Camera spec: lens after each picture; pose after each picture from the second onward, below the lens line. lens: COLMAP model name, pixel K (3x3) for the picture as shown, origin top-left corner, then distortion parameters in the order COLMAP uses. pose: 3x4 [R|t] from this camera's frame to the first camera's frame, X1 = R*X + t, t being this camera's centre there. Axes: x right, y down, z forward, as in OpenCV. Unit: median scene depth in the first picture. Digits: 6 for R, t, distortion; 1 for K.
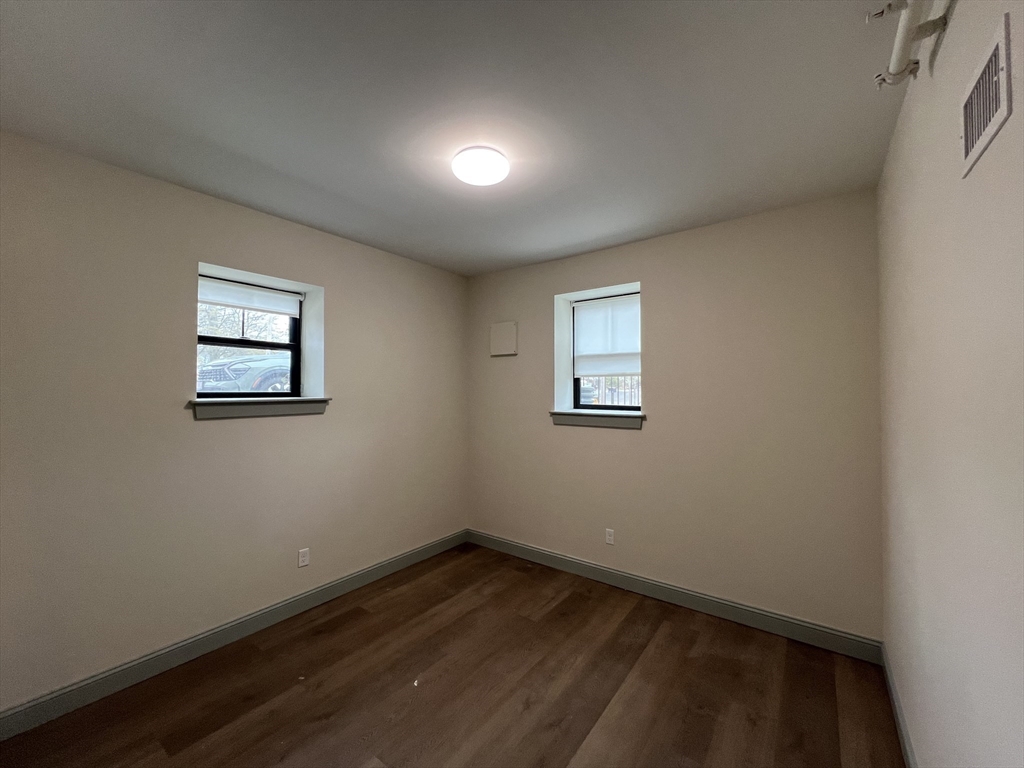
lens RADIAL K [[409.1, 0, 509.7], [0, 409.1, 381.9], [0, 0, 1]] dist [-0.001939, -0.000142]
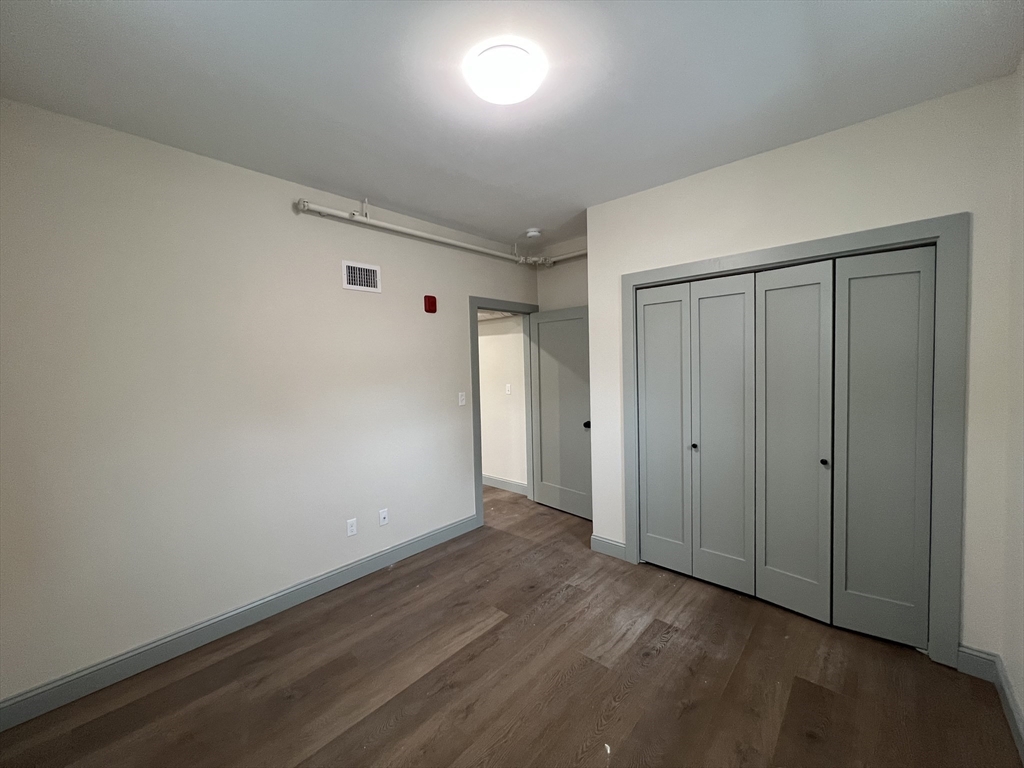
lens RADIAL K [[408.0, 0, 511.0], [0, 408.0, 381.9], [0, 0, 1]] dist [-0.001536, 0.000049]
pose [[-0.995508, 0.013381, 0.093727, -0.143277], [0.016254, 0.999419, 0.029965, 0.044073], [-0.093272, 0.031354, -0.995147, 1.864194]]
